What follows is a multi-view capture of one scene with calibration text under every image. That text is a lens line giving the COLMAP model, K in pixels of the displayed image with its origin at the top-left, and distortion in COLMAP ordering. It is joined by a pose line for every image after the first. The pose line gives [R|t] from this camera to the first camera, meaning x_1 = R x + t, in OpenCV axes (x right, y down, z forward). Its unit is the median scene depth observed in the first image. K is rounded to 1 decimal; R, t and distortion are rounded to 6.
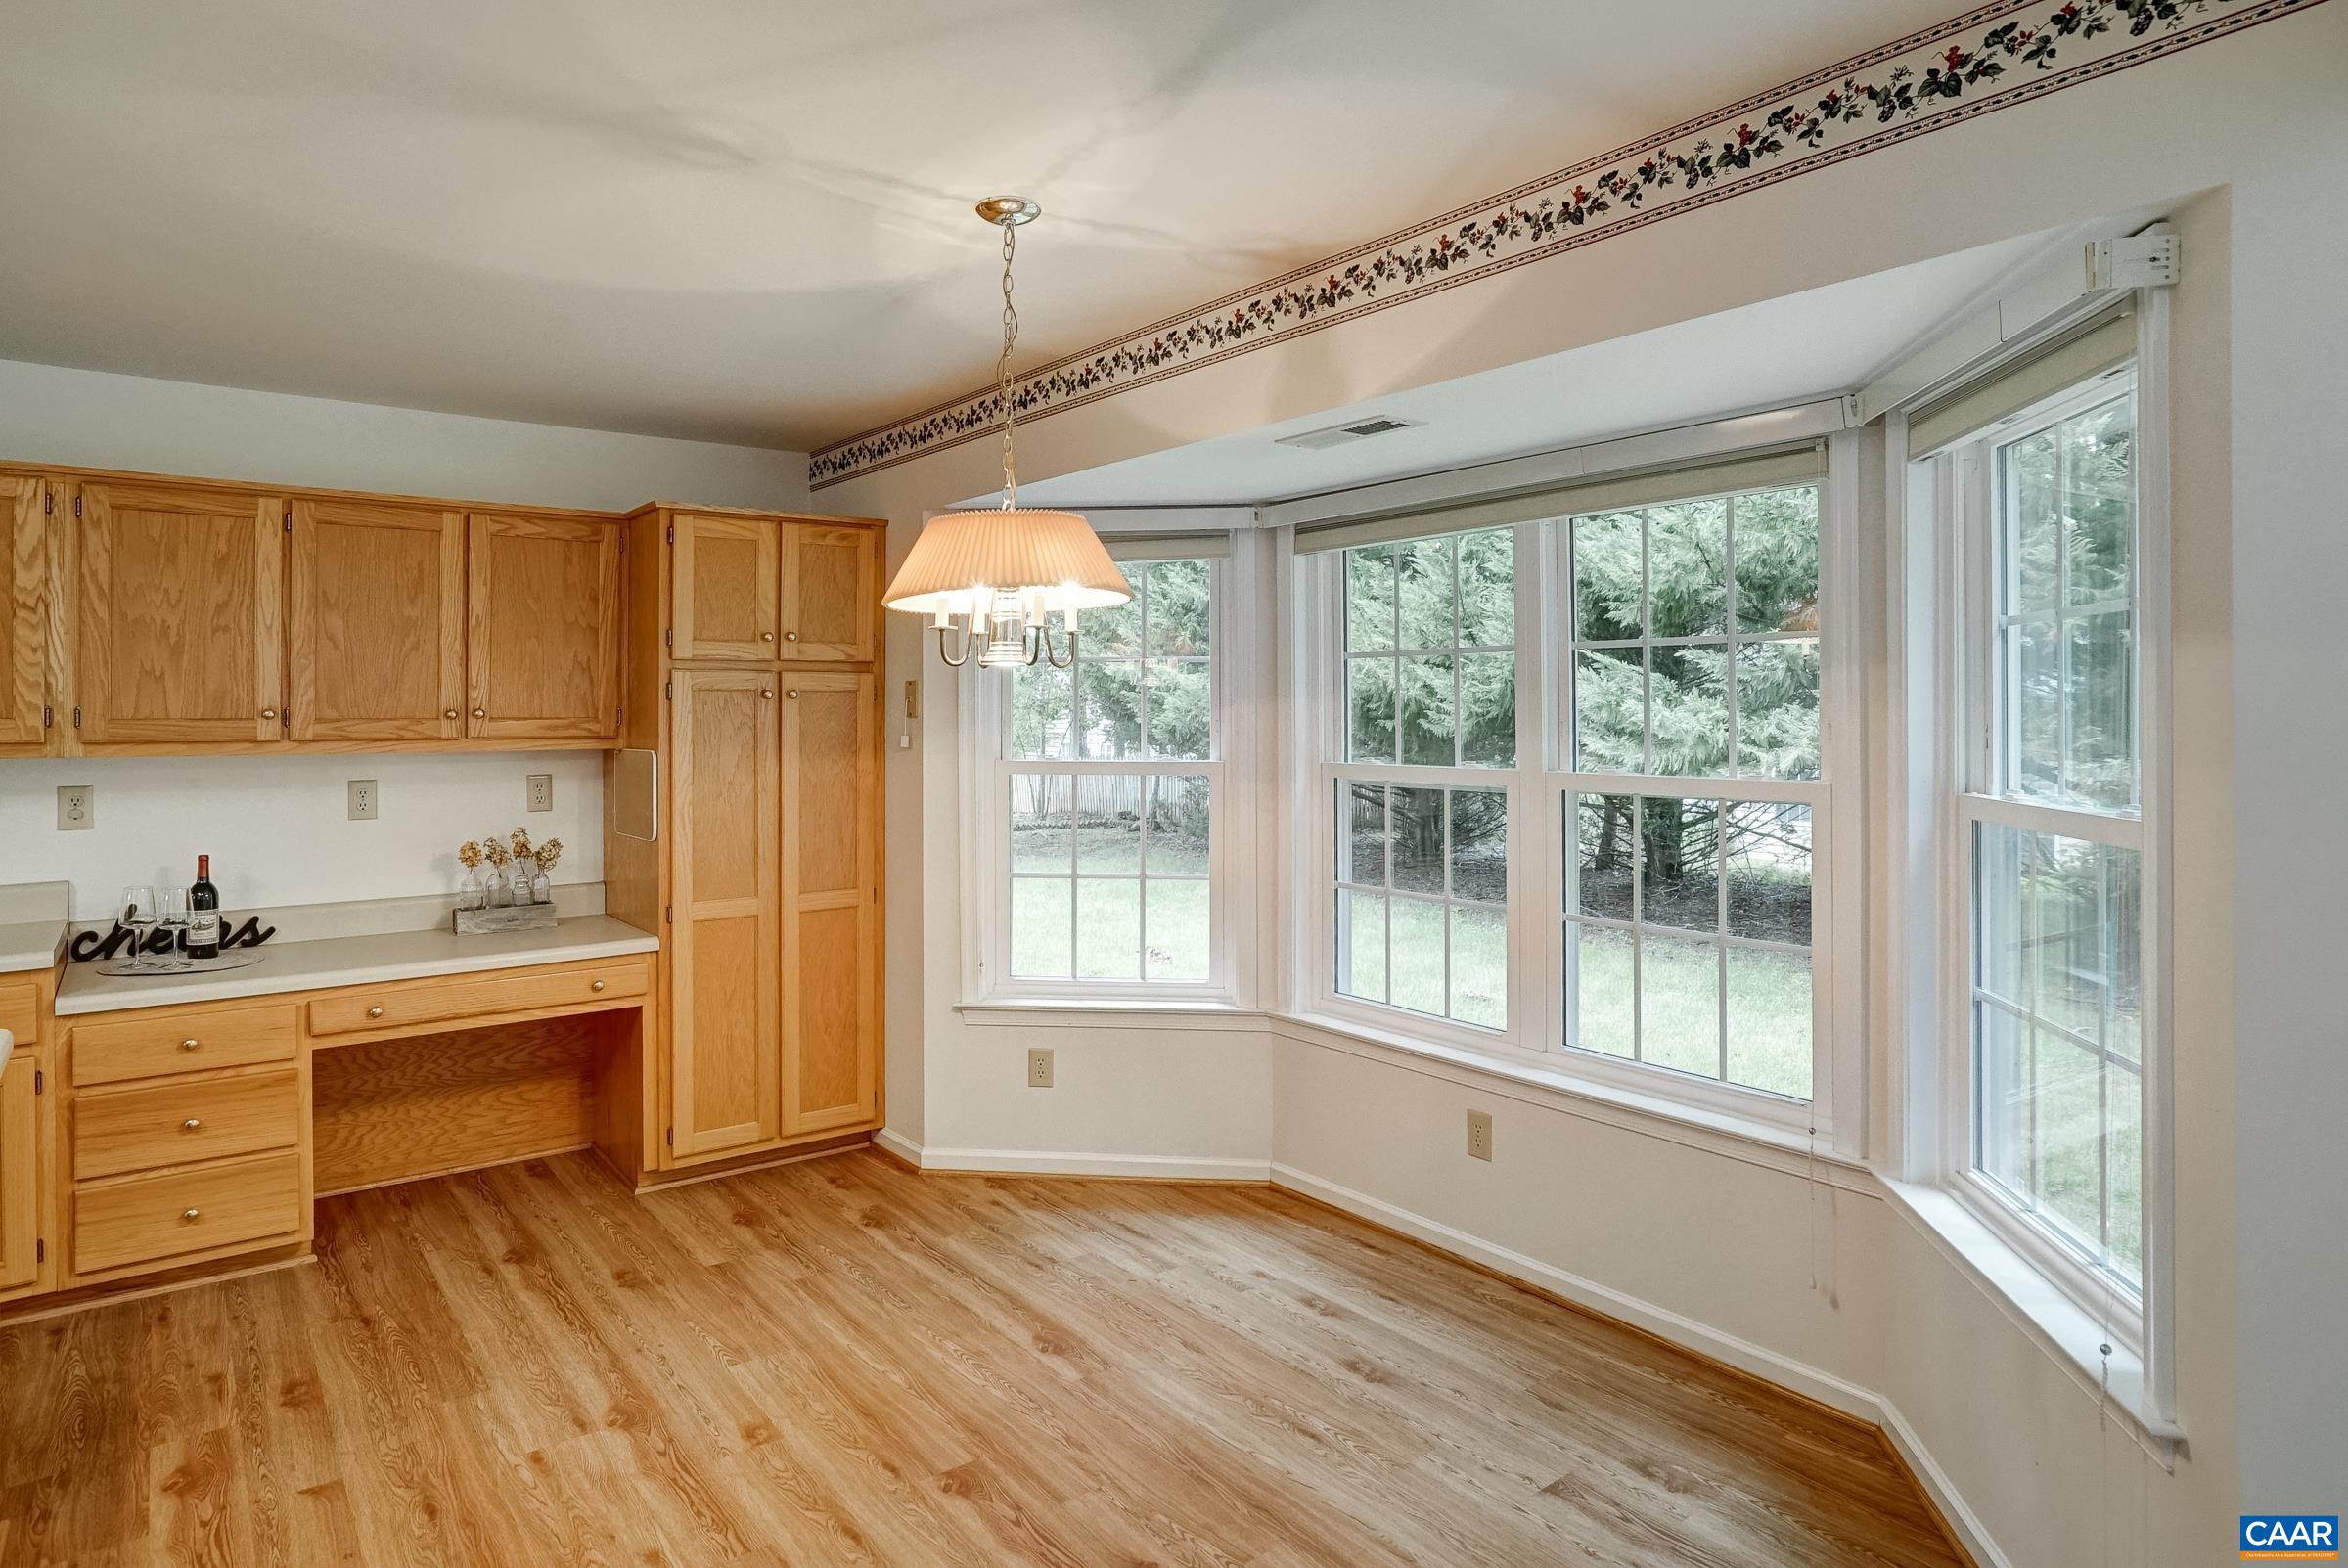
lens RADIAL K [[1347.4, 0, 1110.5], [0, 1347.4, 705.0], [0, 0, 1]] dist [-0.023260, 0.028579]
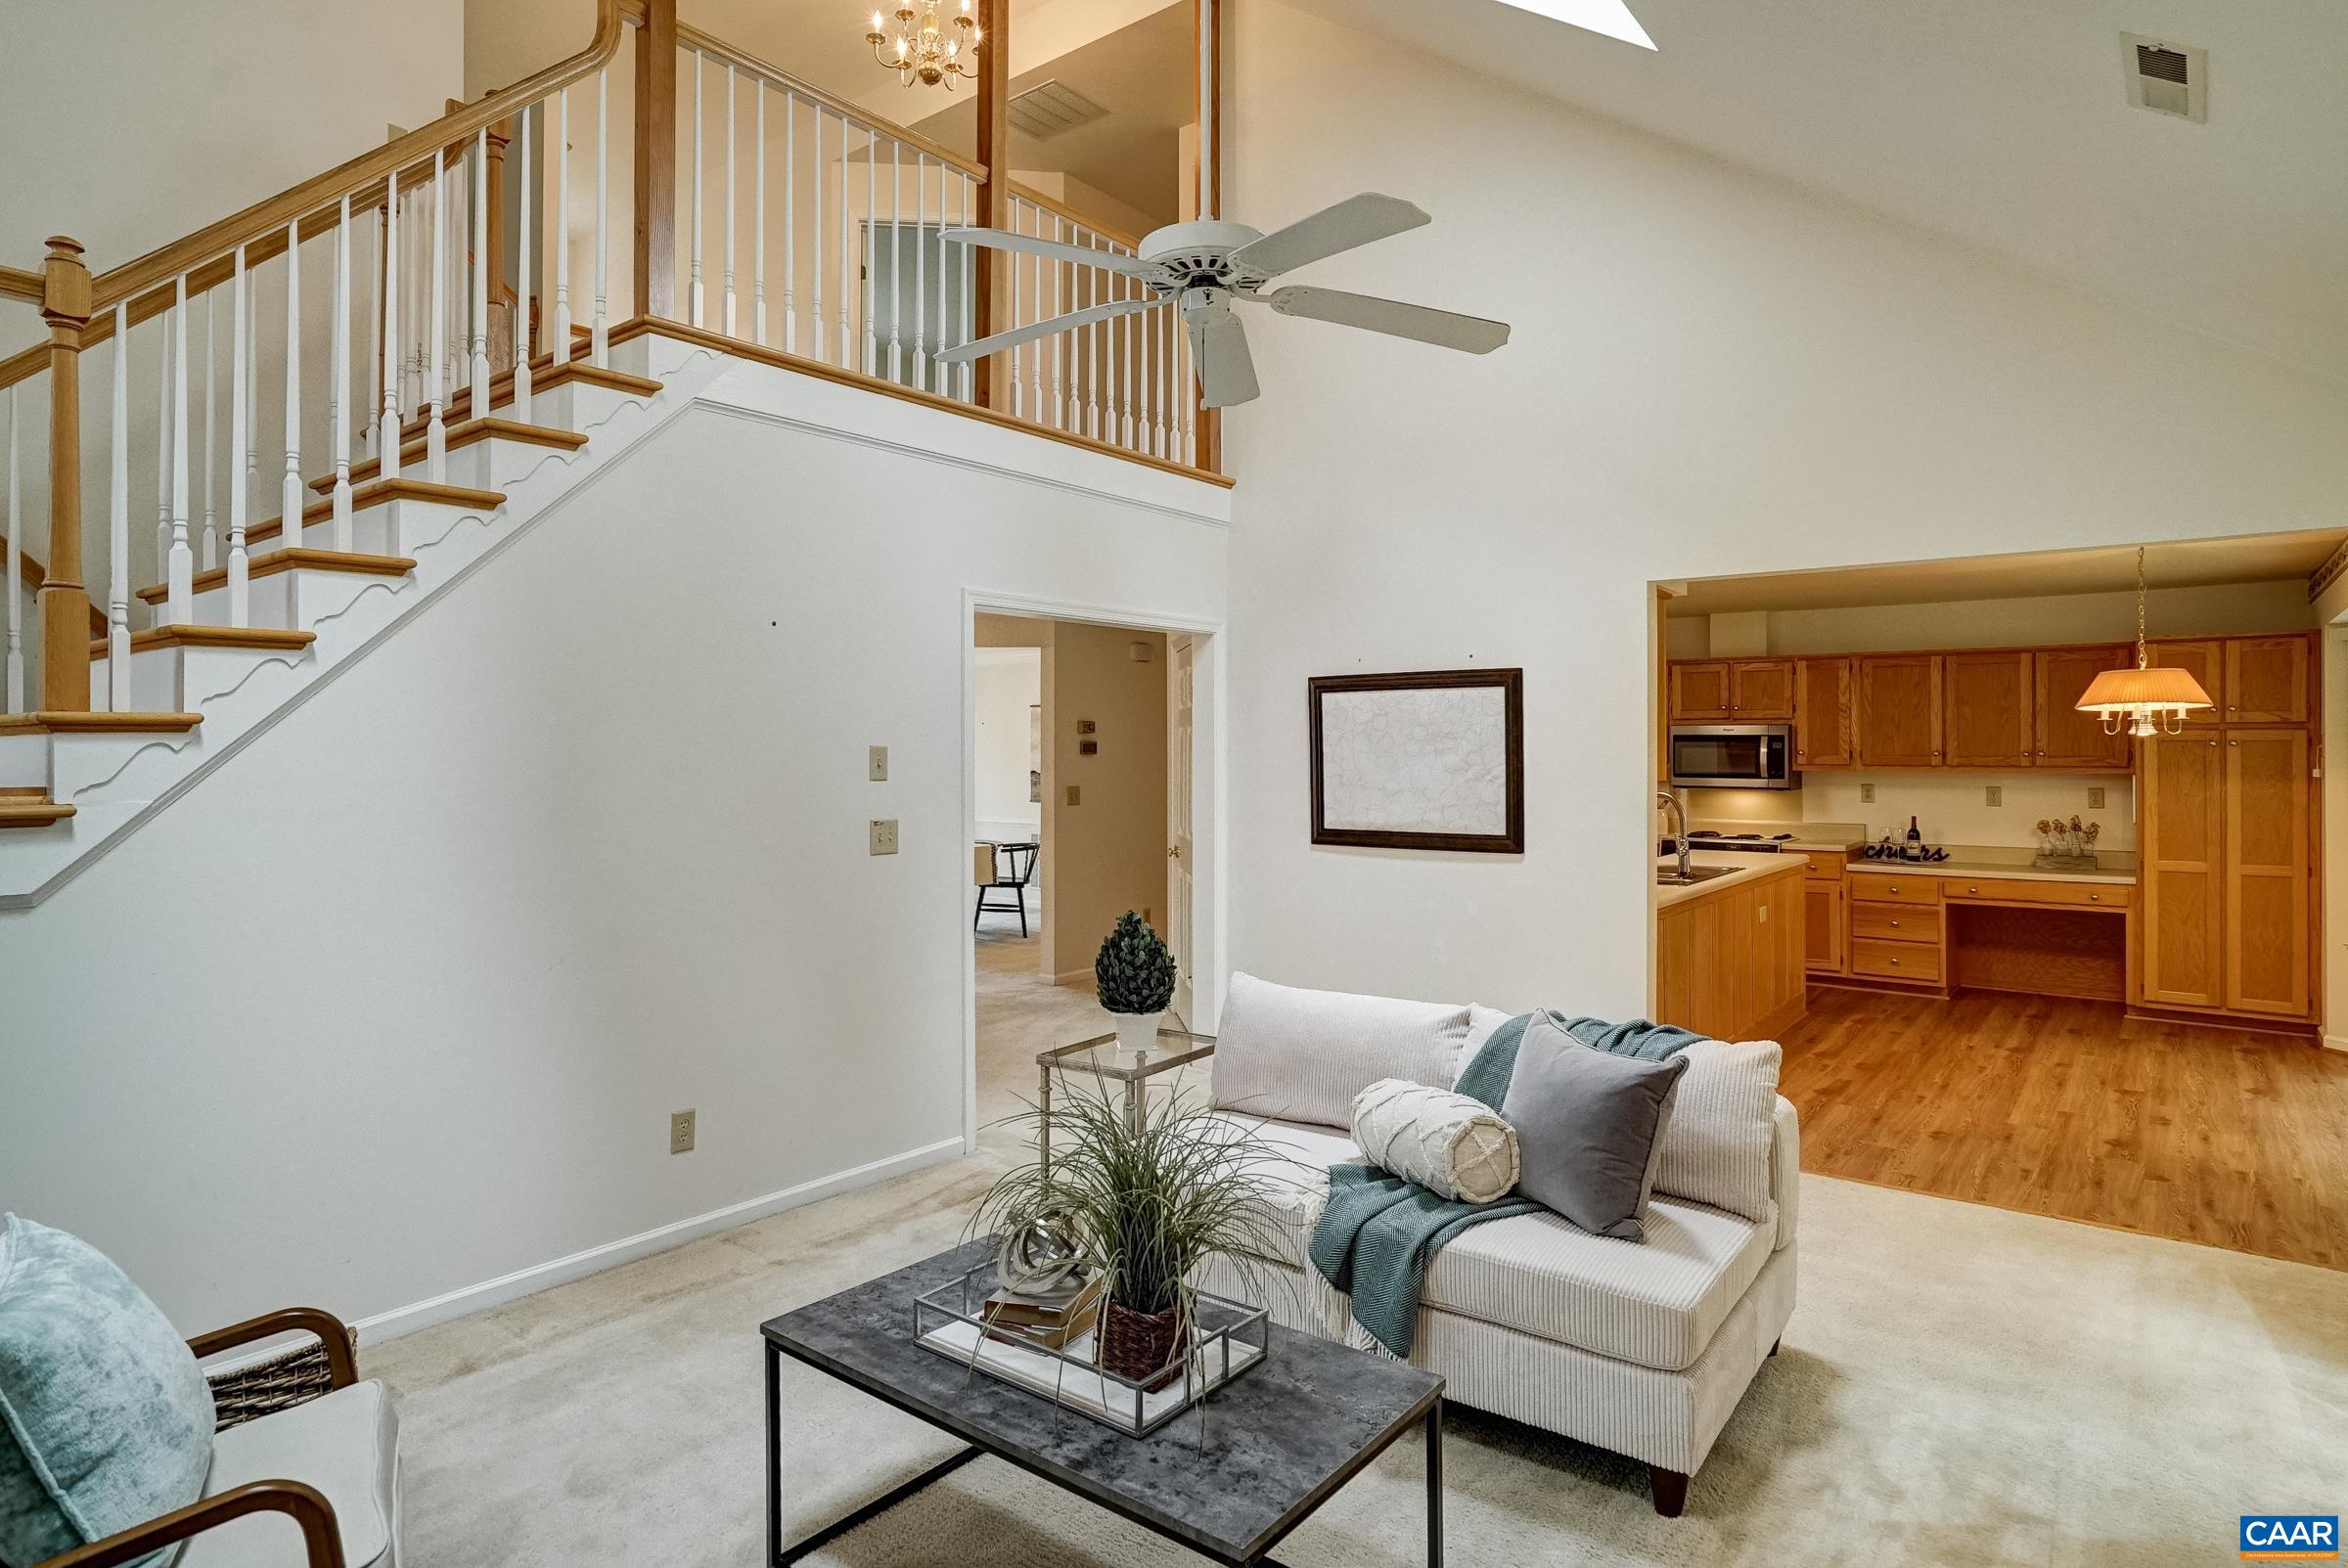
lens RADIAL K [[1282.6, 0, 1169.9], [0, 1282.6, 742.2], [0, 0, 1]] dist [-0.029306, 0.028788]
pose [[0.278586, -0.004124, -0.960402, 1.012214], [0.003043, 0.999990, -0.003411, -0.008545], [0.960406, -0.001972, 0.278596, -0.779049]]
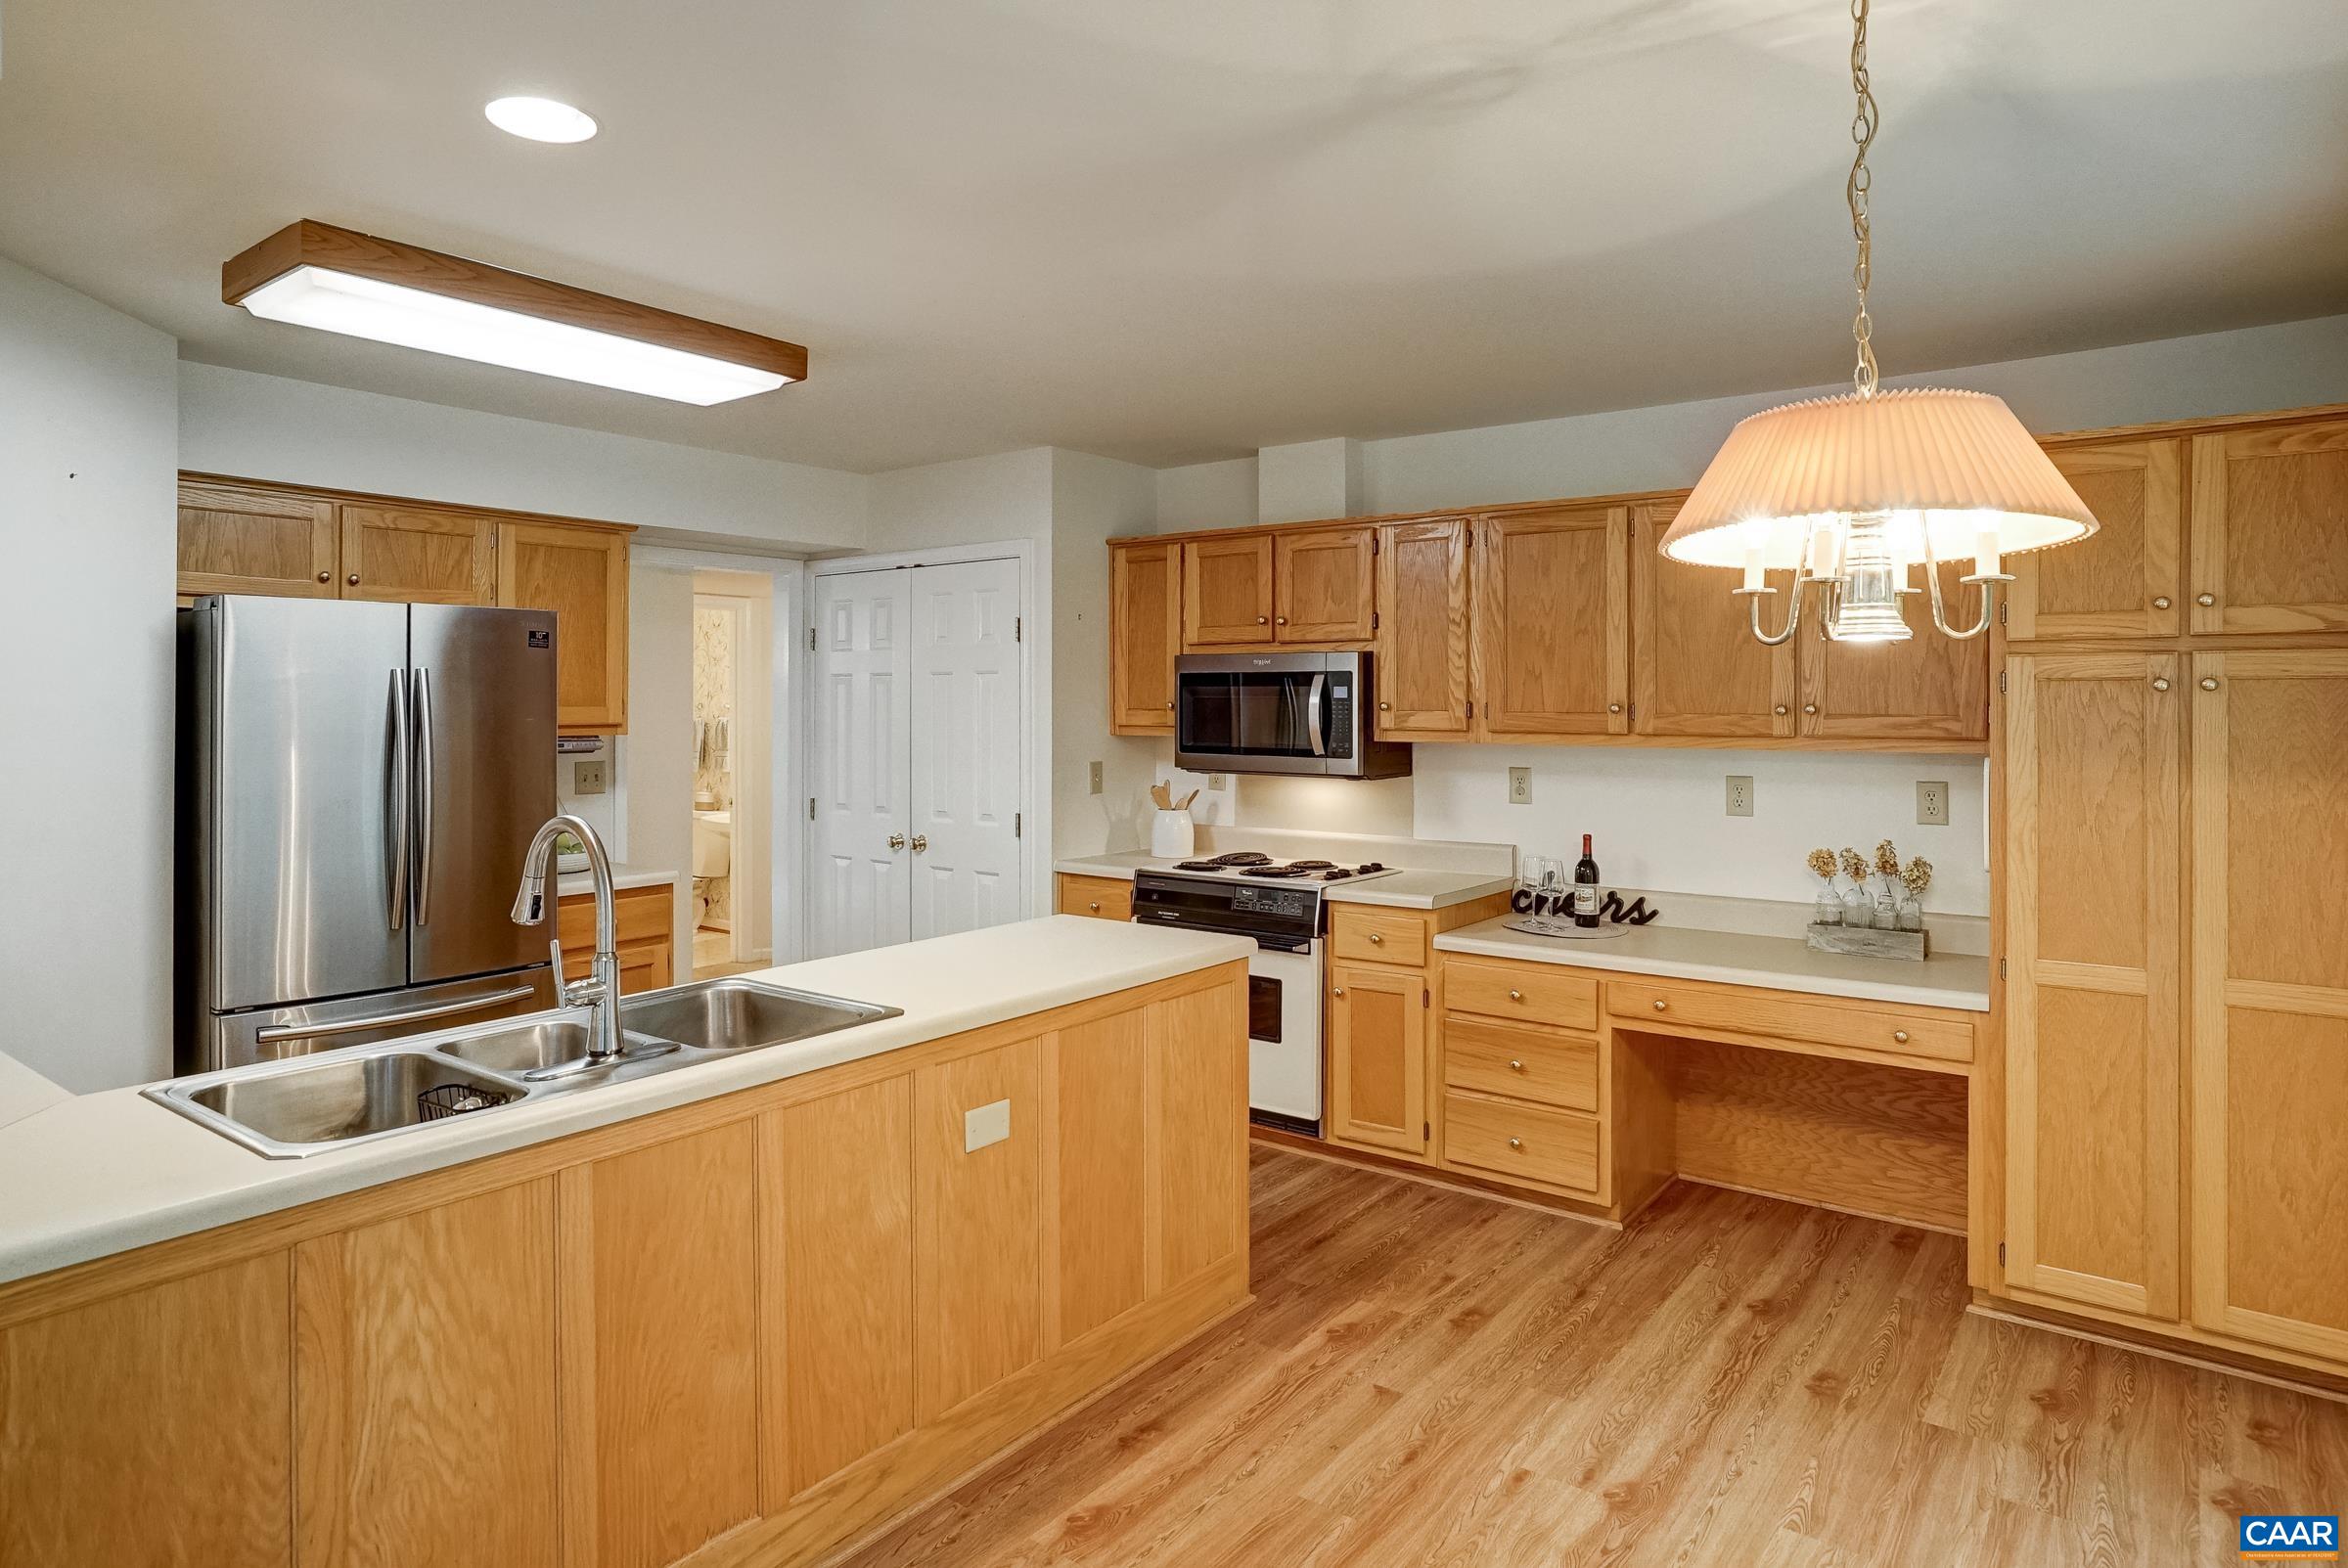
lens RADIAL K [[1367.3, 0, 1130.8], [0, 1367.3, 693.1], [0, 0, 1]] dist [-0.028623, 0.026876]
pose [[0.284829, -0.005108, -0.958565, 0.299667], [0.001147, 0.999987, -0.004988, -0.000481], [0.958578, 0.000321, 0.284831, 0.309330]]
